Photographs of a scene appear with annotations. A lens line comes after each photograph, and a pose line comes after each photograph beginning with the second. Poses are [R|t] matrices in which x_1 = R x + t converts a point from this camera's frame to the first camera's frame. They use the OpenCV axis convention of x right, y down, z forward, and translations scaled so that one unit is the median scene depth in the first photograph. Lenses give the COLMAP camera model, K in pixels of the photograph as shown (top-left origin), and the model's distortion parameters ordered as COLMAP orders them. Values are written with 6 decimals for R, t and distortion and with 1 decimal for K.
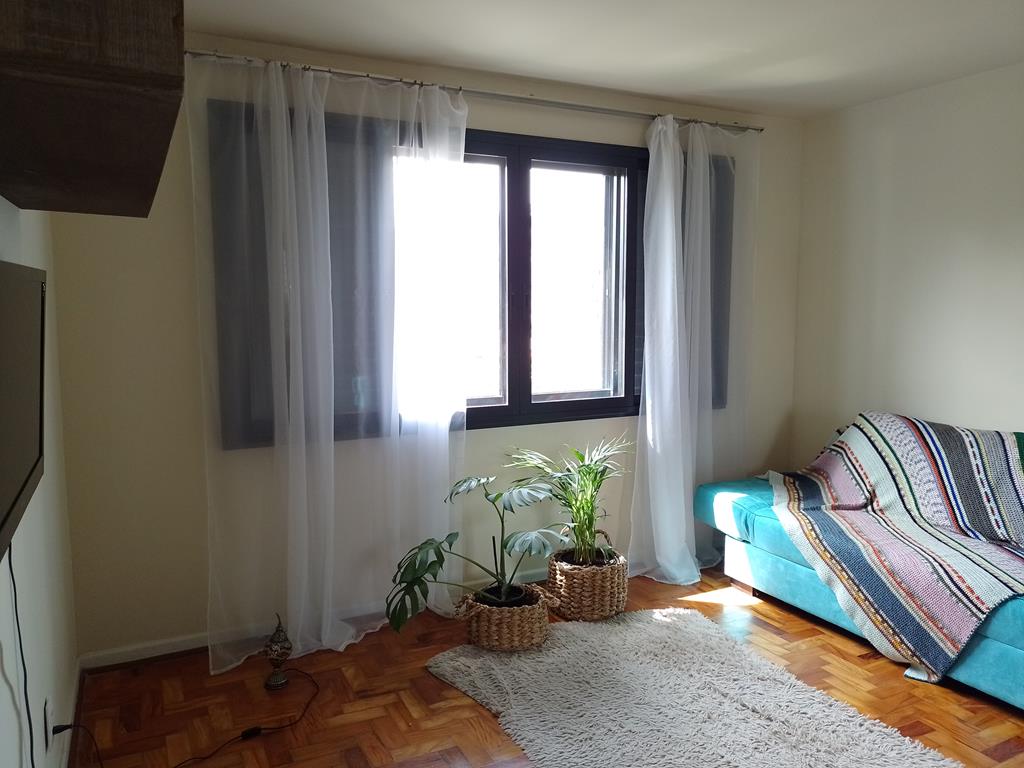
lens RADIAL K [[764.5, 0, 514.1], [0, 764.5, 386.5], [0, 0, 1]] dist [0.034908, -0.042046]
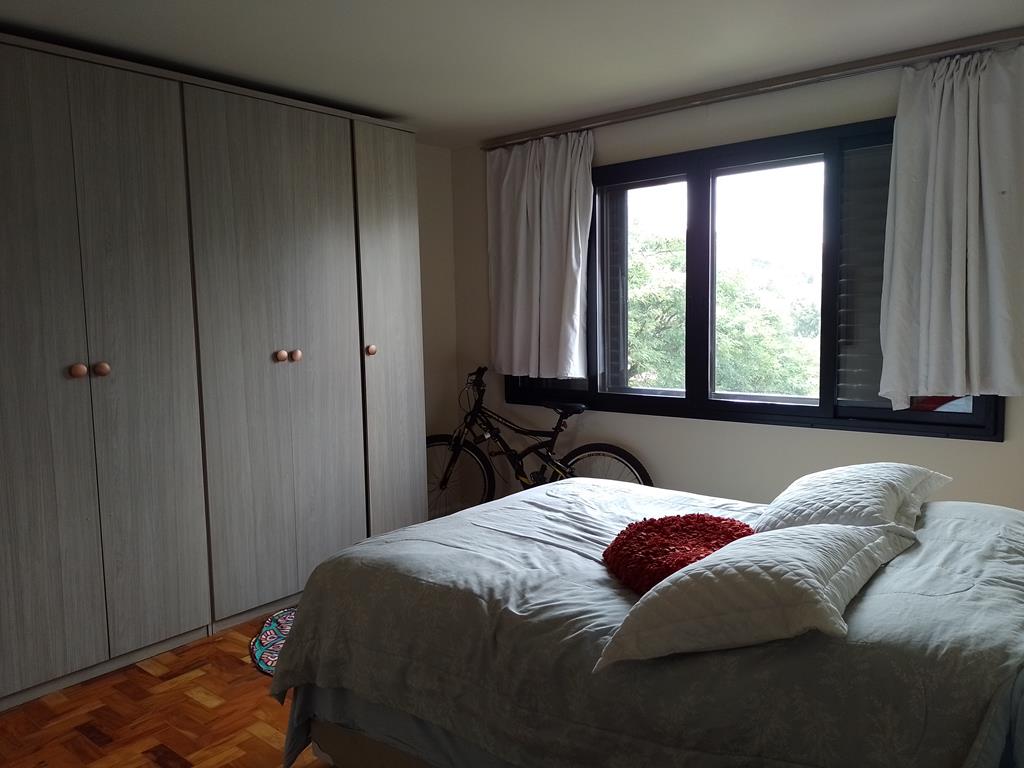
lens RADIAL K [[764.5, 0, 509.9], [0, 764.5, 383.6], [0, 0, 1]] dist [0.034908, -0.042046]
pose [[0.374060, 0.079209, -0.924016, 0.923196], [-0.078647, 0.995466, 0.053495, -0.035205], [0.924064, 0.052661, 0.378594, 0.352255]]
